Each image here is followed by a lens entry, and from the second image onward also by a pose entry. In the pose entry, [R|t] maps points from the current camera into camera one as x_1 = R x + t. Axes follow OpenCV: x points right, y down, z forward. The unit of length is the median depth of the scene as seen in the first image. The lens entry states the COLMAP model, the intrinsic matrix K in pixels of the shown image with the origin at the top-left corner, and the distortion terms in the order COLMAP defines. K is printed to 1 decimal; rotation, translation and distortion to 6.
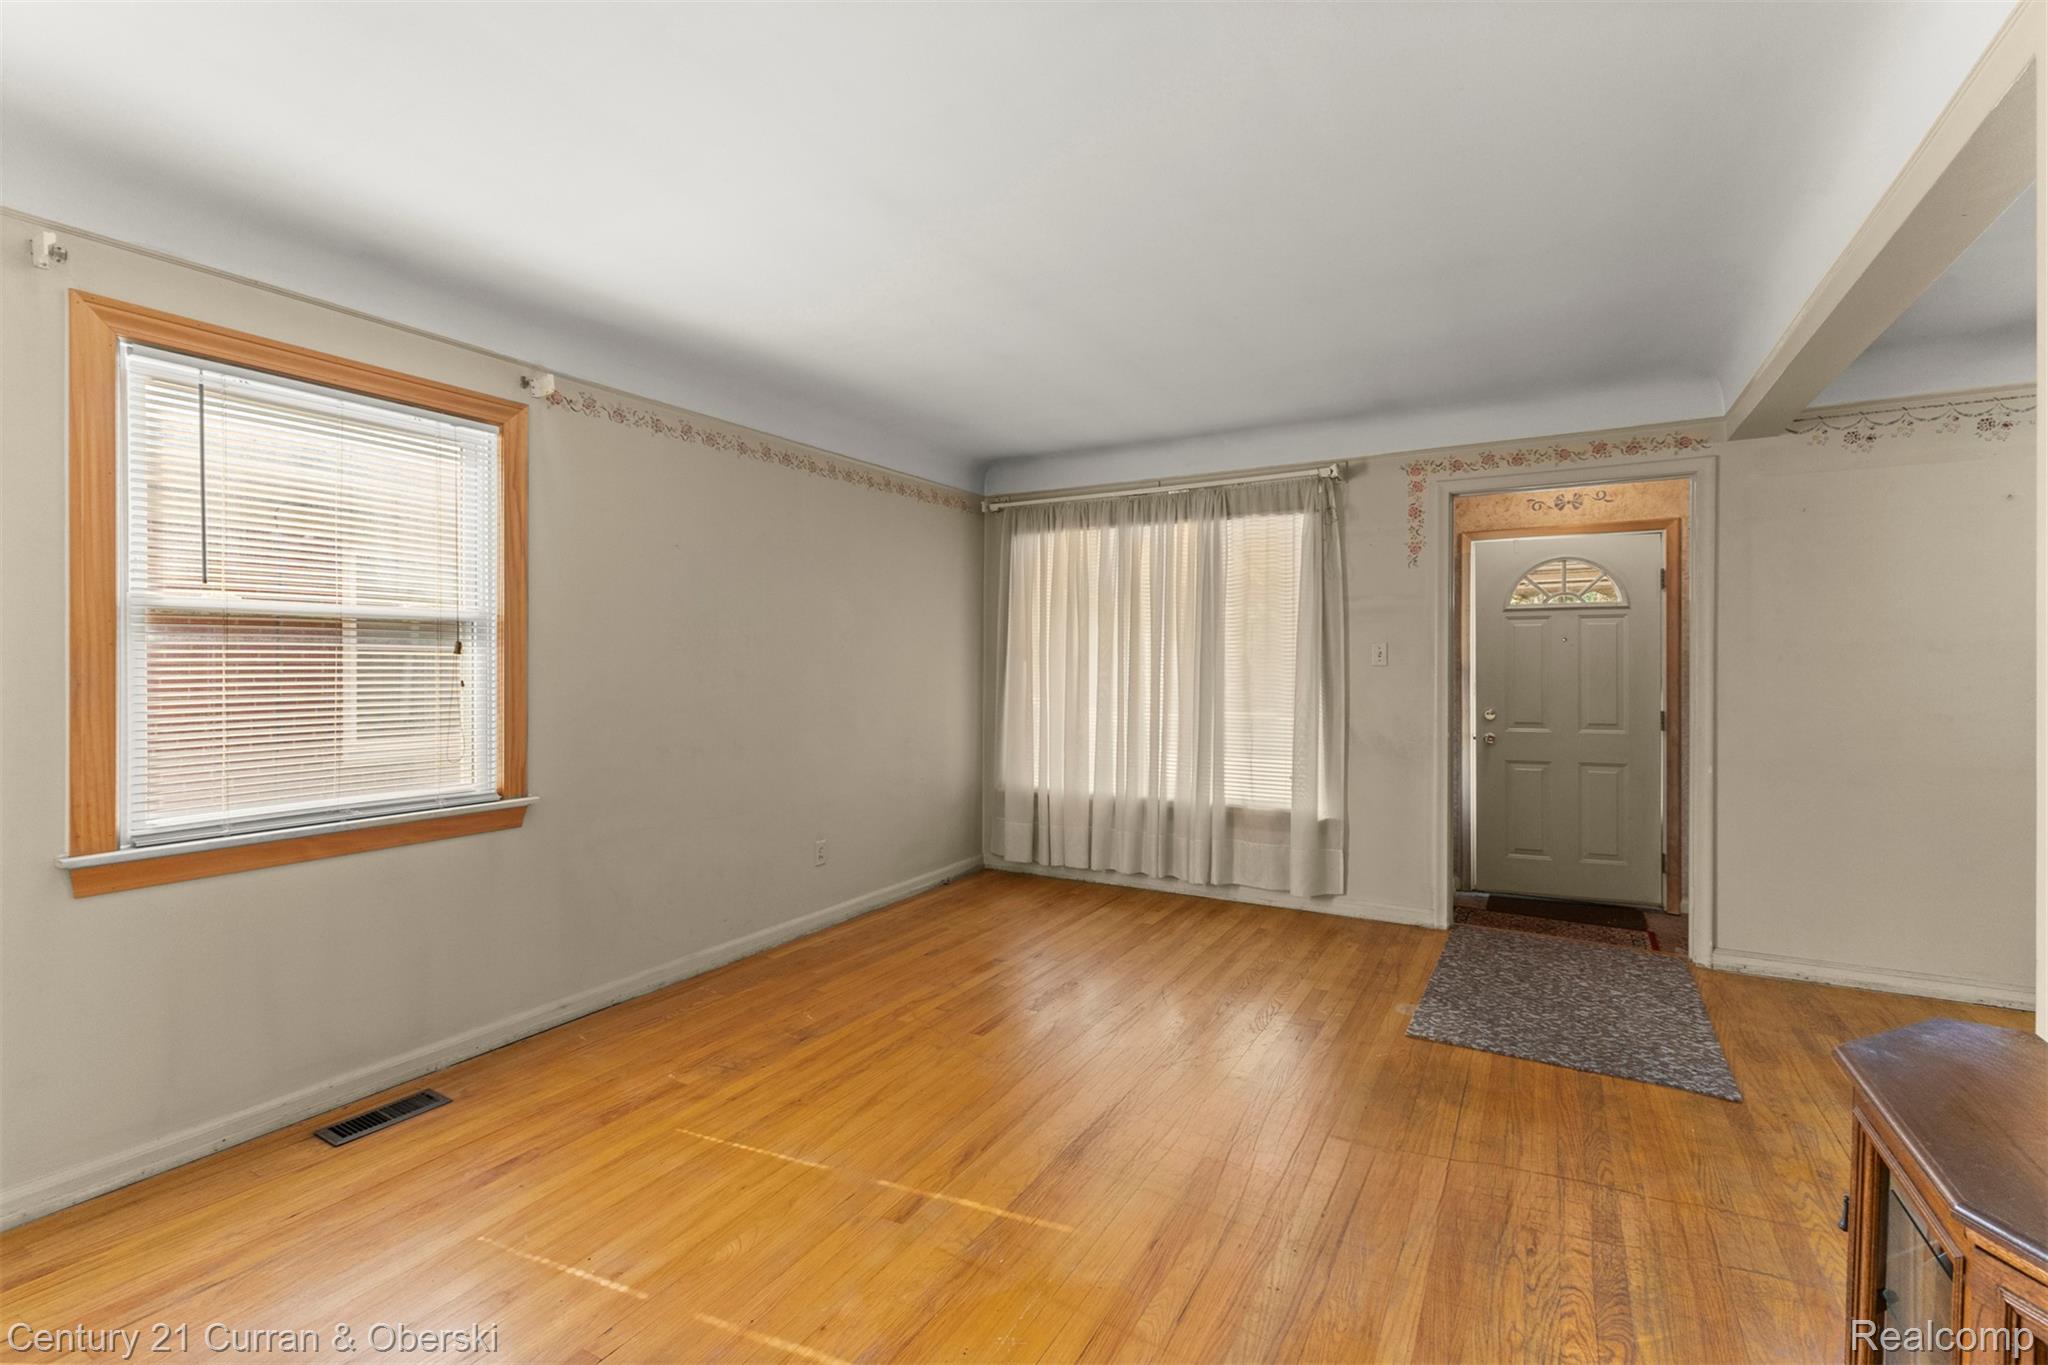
lens RADIAL K [[901.4, 0, 1029.3], [0, 901.4, 659.2], [0, 0, 1]] dist [0.010443, -0.000032]
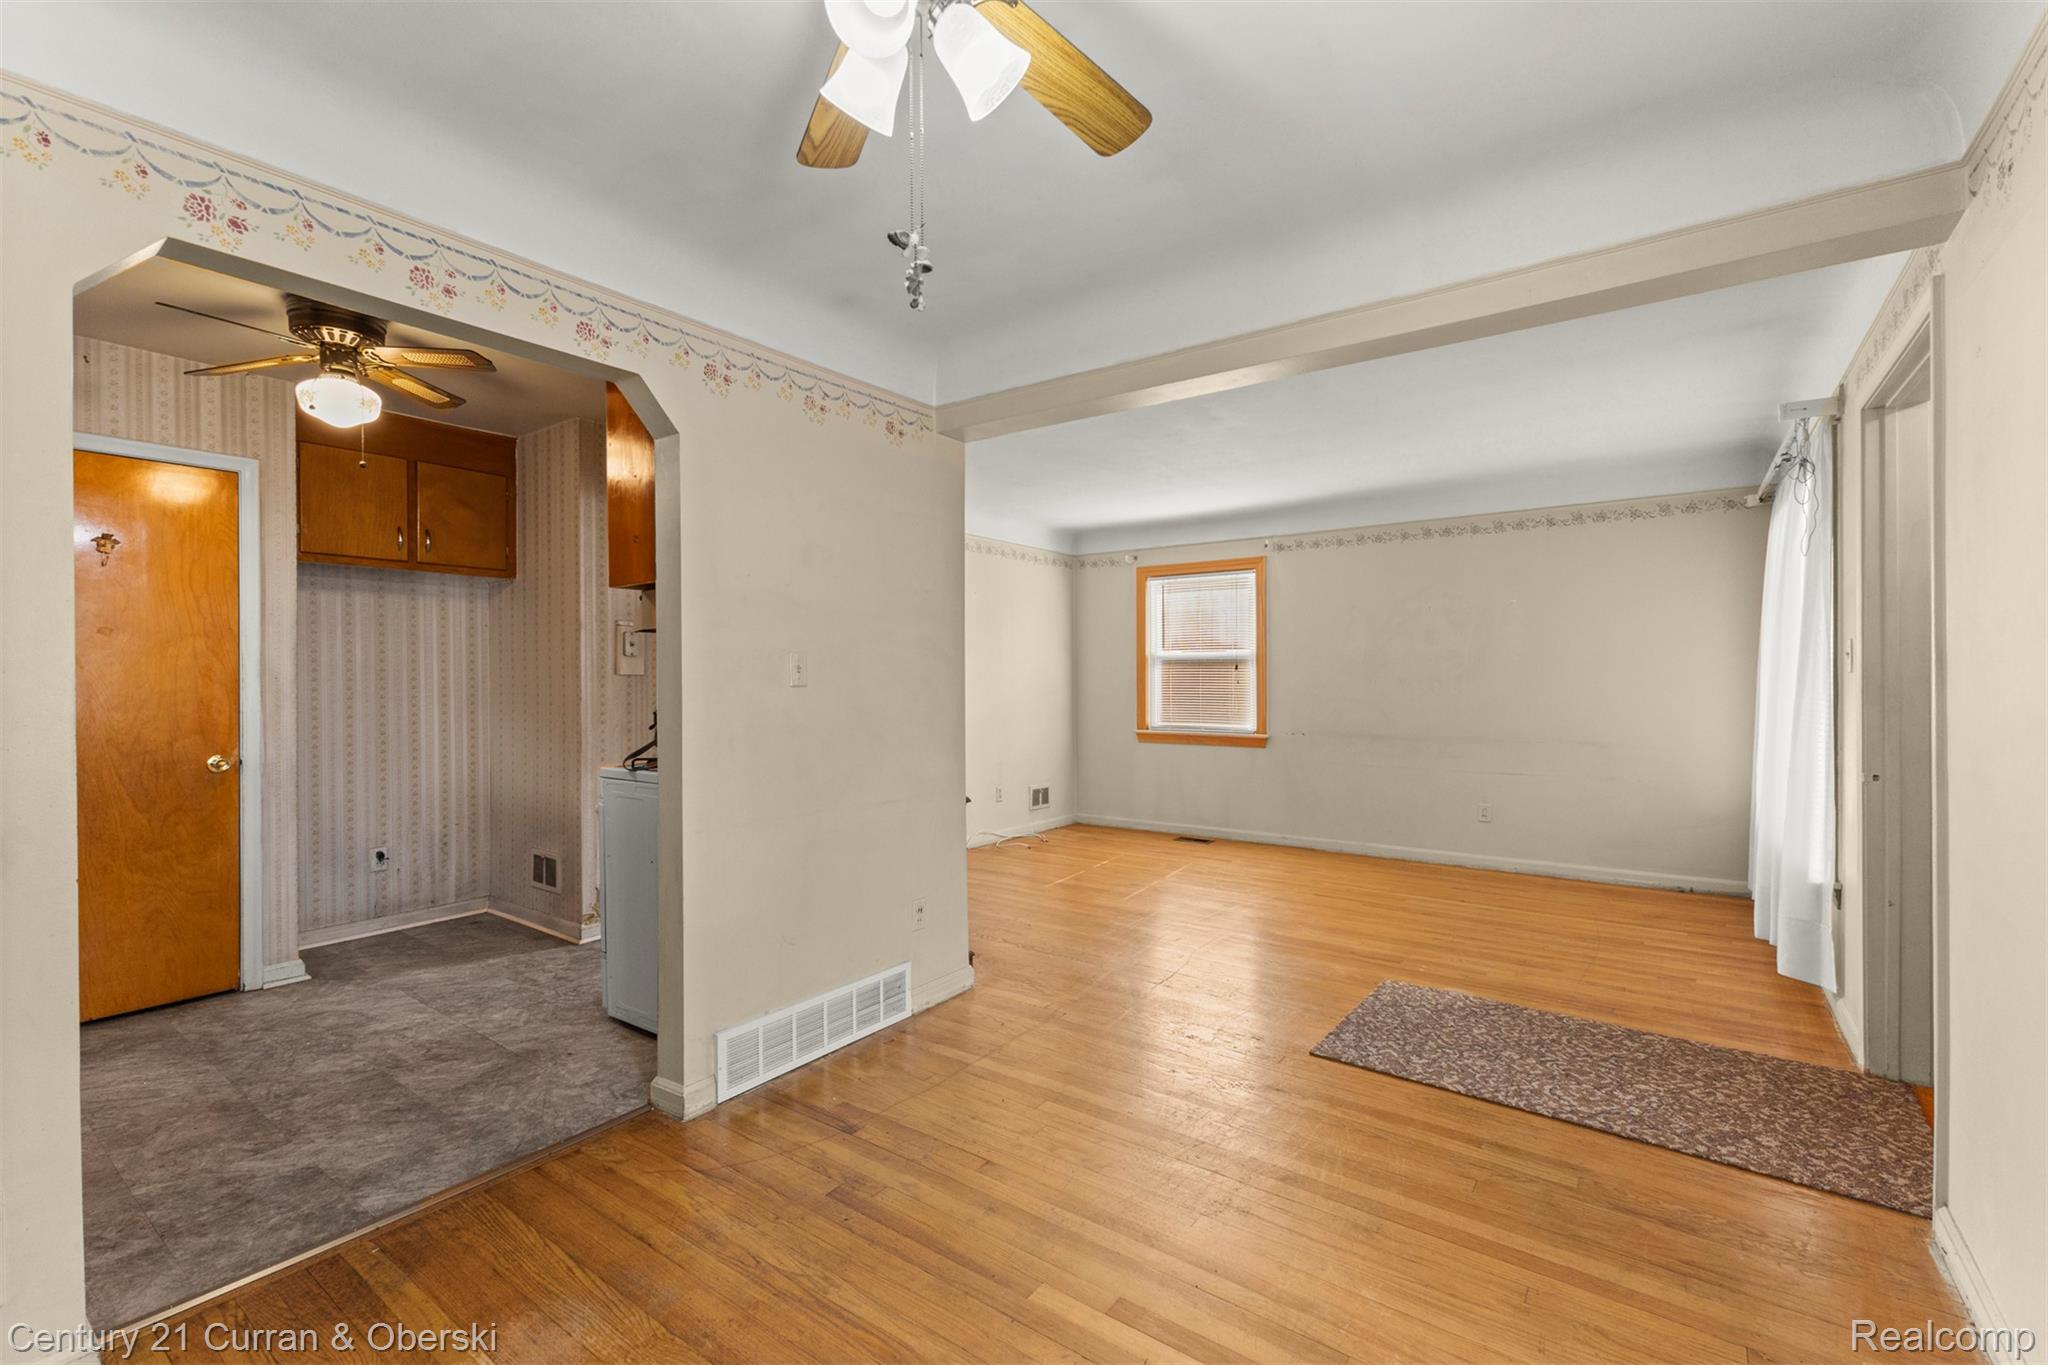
lens RADIAL K [[883.5, 0, 1023.2], [0, 883.5, 676.3], [0, 0, 1]] dist [0.011318, -0.000510]
pose [[-0.111097, -0.000484, -0.993809, 1.549991], [0.006570, 0.999978, -0.001221, 0.008649], [0.993788, -0.006665, -0.111091, 0.614964]]
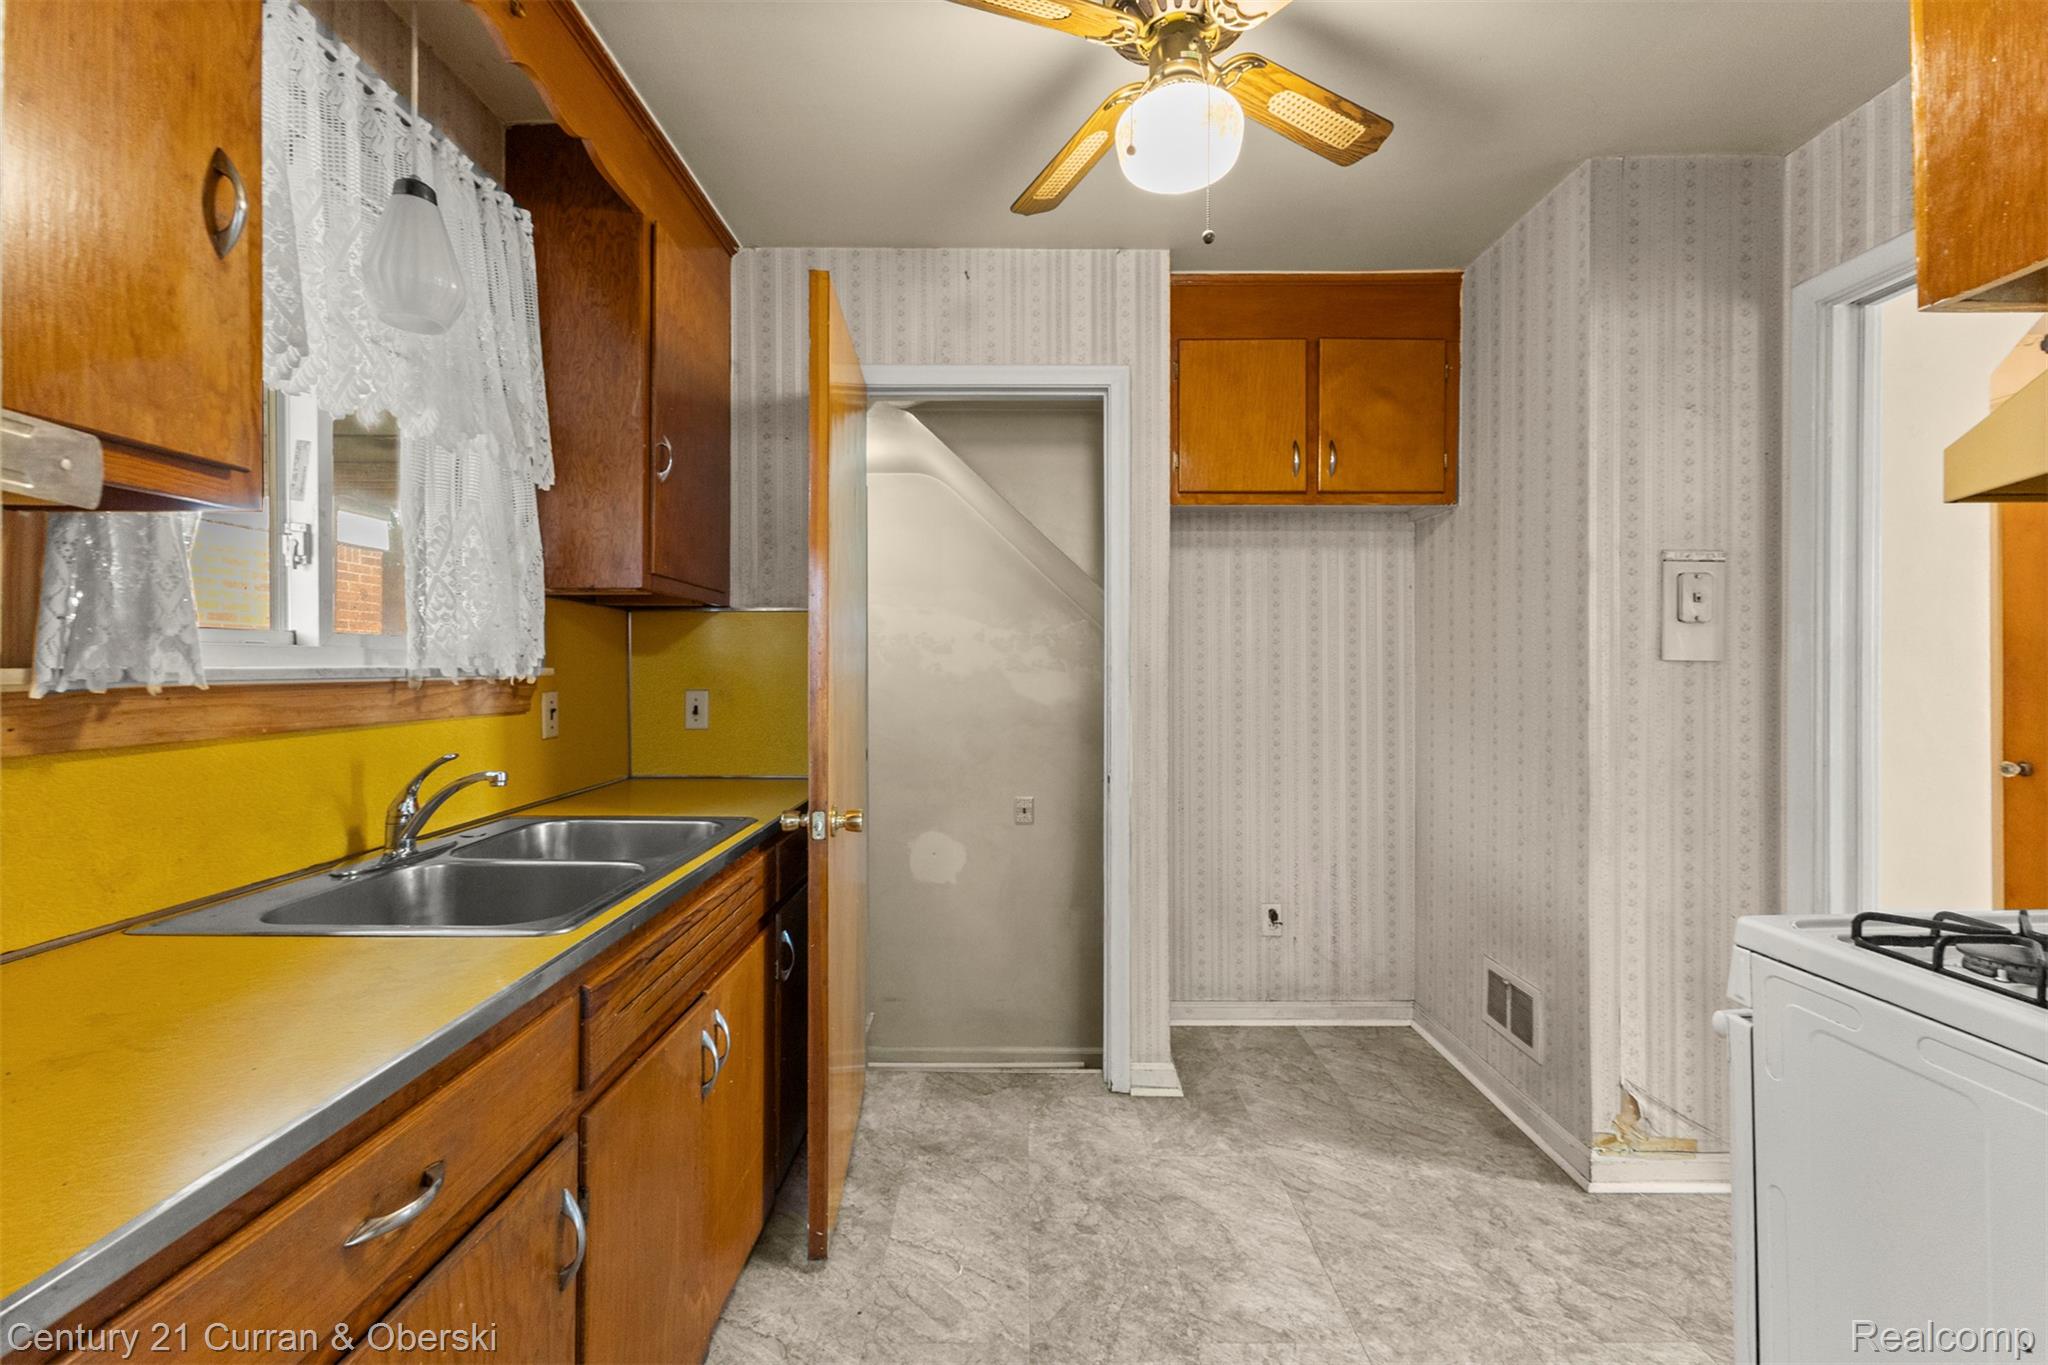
lens RADIAL K [[884.4, 0, 1024.2], [0, 884.4, 668.7], [0, 0, 1]] dist [0.010079, -0.000254]
pose [[-0.866716, -0.000924, -0.498801, 1.034724], [0.000173, 0.999998, -0.002153, 0.007993], [0.498802, -0.001952, -0.866714, 0.194709]]
